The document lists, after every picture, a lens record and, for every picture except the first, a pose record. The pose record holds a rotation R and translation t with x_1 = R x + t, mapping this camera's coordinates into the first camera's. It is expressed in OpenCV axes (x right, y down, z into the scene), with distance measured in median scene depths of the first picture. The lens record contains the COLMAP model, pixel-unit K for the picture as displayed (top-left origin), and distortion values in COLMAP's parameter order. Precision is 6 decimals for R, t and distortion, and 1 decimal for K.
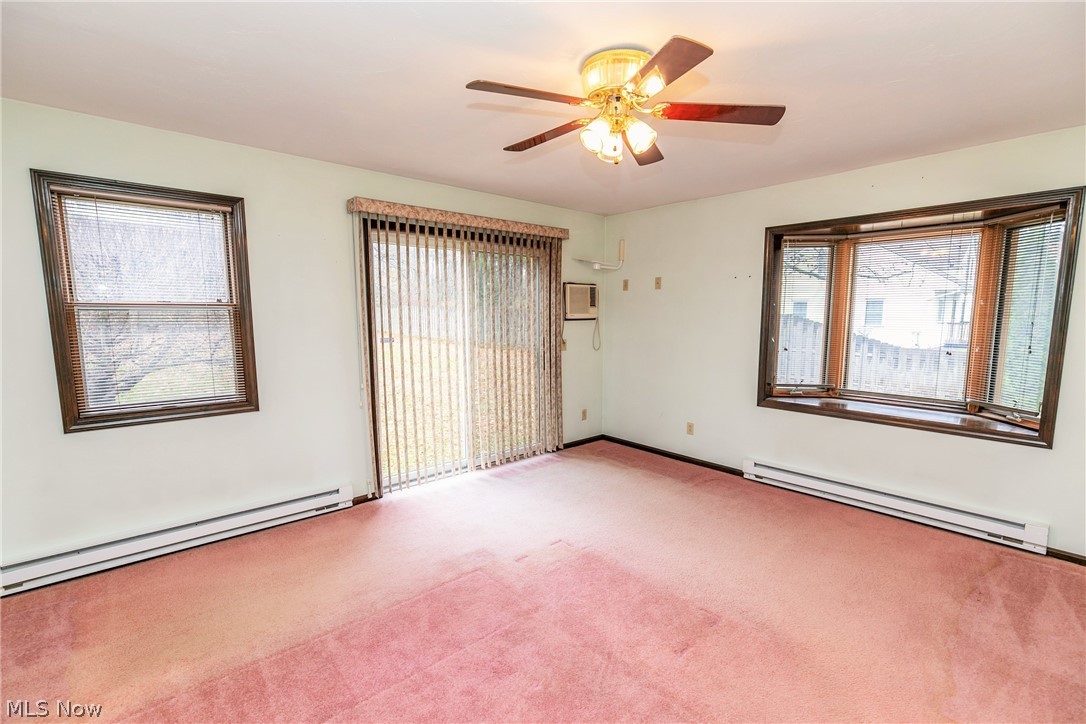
lens RADIAL K [[484.1, 0, 545.5], [0, 484.1, 369.8], [0, 0, 1]] dist [0.000766, -0.000839]
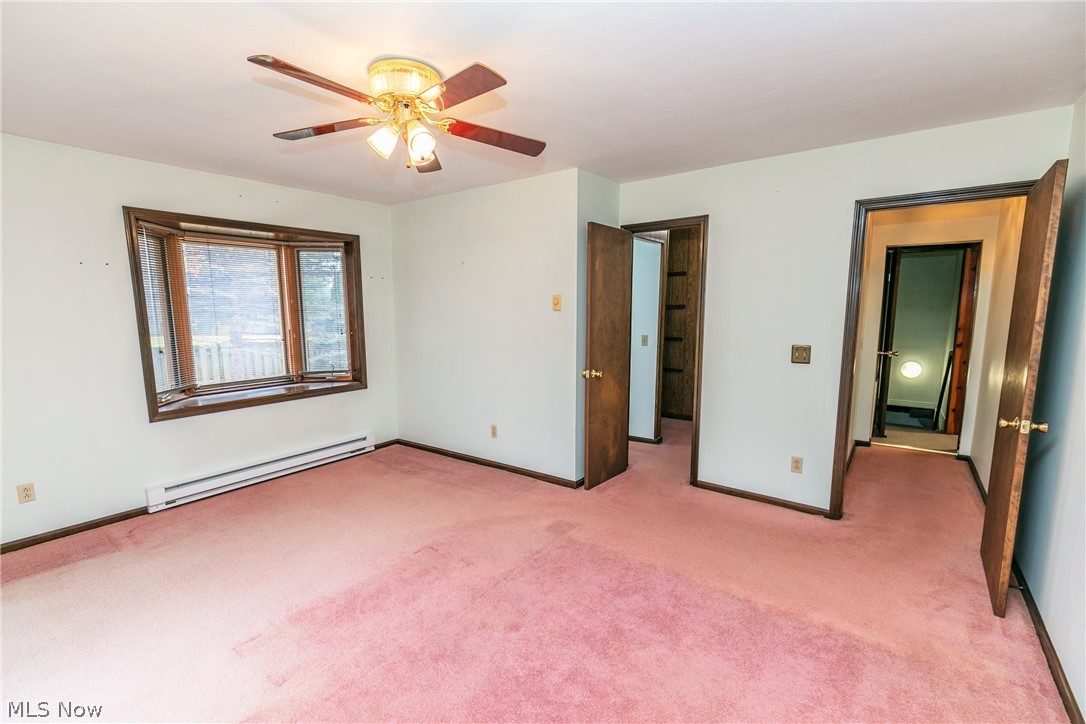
lens RADIAL K [[484.1, 0, 545.0], [0, 484.1, 364.5], [0, 0, 1]] dist [0.000766, -0.000839]
pose [[-0.209934, -0.120756, 0.970230, -0.593579], [0.117244, 0.982073, 0.147599, -0.079309], [-0.970660, 0.144740, -0.192012, 0.575036]]
